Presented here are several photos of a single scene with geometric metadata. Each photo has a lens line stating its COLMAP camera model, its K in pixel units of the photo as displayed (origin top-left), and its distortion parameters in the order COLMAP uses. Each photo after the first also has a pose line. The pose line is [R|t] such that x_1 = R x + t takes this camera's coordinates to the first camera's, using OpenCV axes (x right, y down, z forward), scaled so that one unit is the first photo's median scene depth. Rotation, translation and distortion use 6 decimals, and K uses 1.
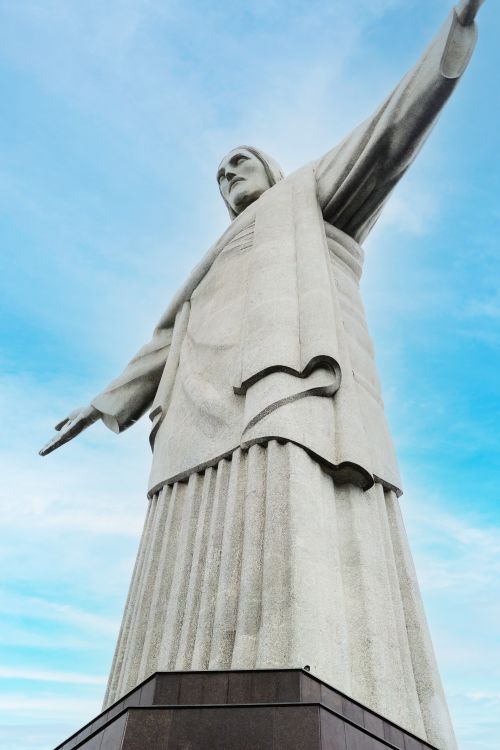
lens RADIAL K [[831.8, 0, 250.0], [0, 831.8, 375.0], [0, 0, 1]] dist [-0.102084, 0.002921]
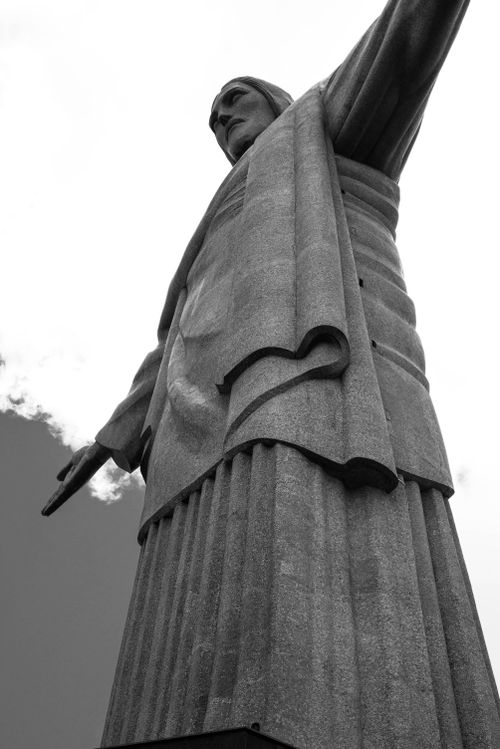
lens RADIAL K [[1086.2, 0, 250.0], [0, 1086.2, 374.5], [0, 0, 1]] dist [-0.066270, -0.038579]
pose [[0.985095, -0.149574, -0.084939, 0.105575], [0.148758, 0.988746, -0.015892, 0.027766], [0.086360, 0.003020, 0.996259, 0.005049]]
